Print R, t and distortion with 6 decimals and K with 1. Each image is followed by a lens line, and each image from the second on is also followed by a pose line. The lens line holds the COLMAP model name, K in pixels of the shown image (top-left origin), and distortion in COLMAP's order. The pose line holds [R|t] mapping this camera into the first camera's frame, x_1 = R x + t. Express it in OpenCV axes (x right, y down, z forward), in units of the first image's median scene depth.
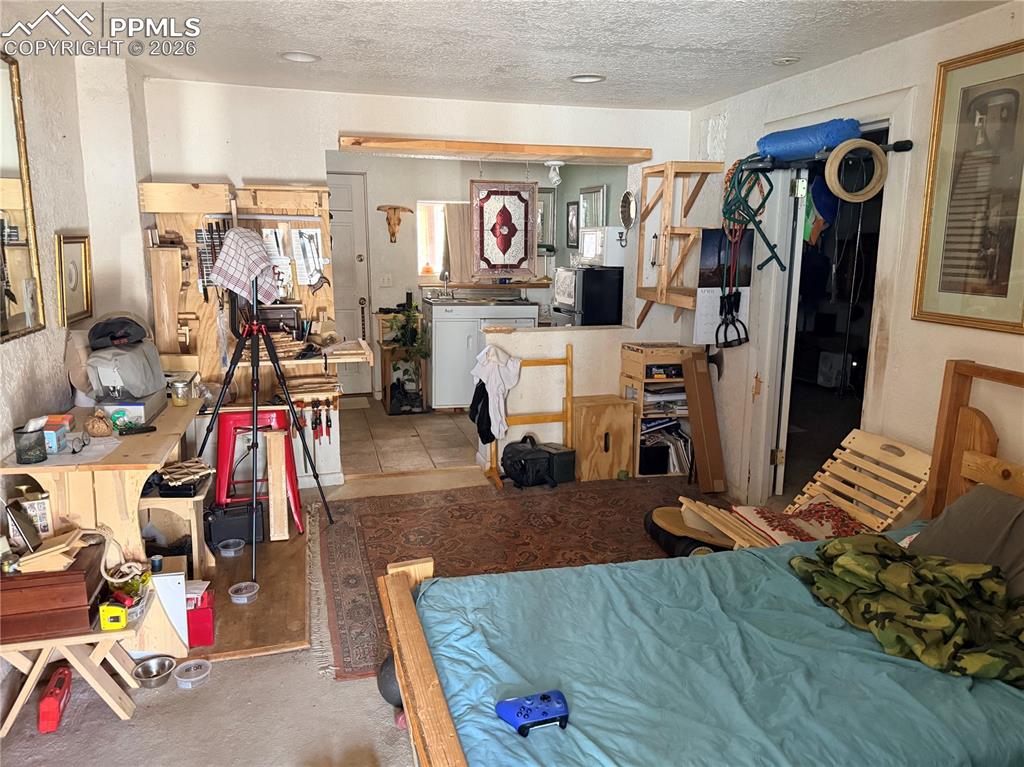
lens RADIAL K [[723.1, 0, 512.0], [0, 723.1, 383.5], [0, 0, 1]] dist [0.047911, -0.059487]
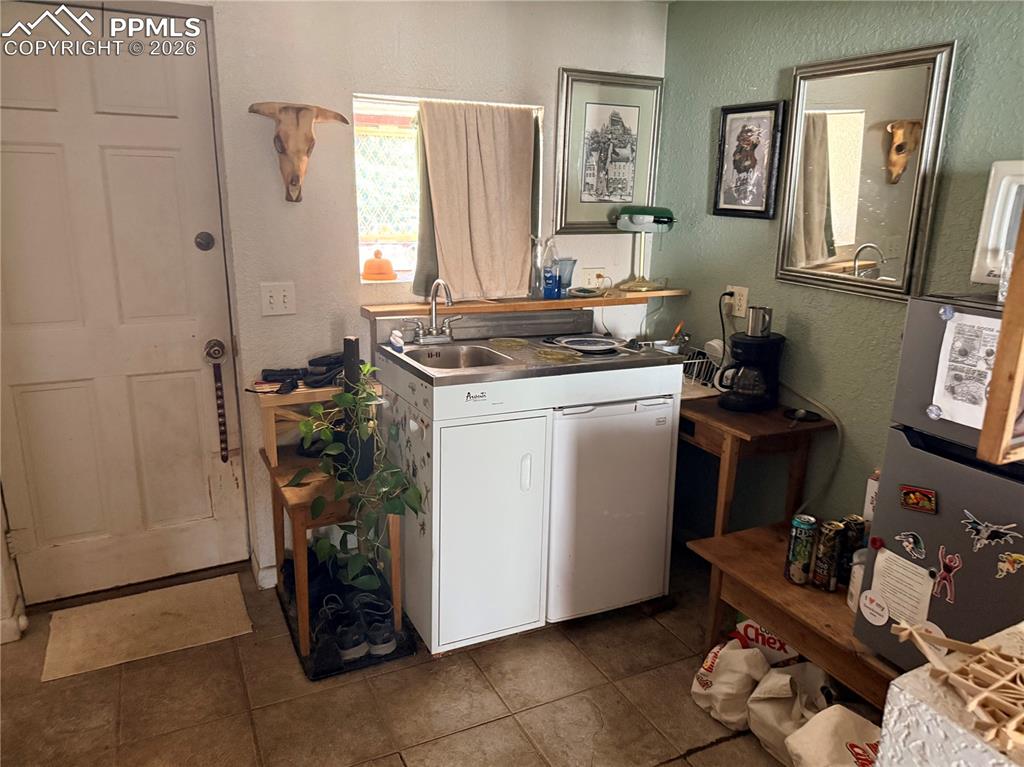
lens RADIAL K [[723.1, 0, 512.0], [0, 723.1, 383.5], [0, 0, 1]] dist [0.047911, -0.059487]
pose [[0.980722, -0.037394, 0.191797, -0.127561], [0.026374, 0.997868, 0.059693, -0.117471], [-0.193620, -0.053484, 0.979618, 0.592176]]
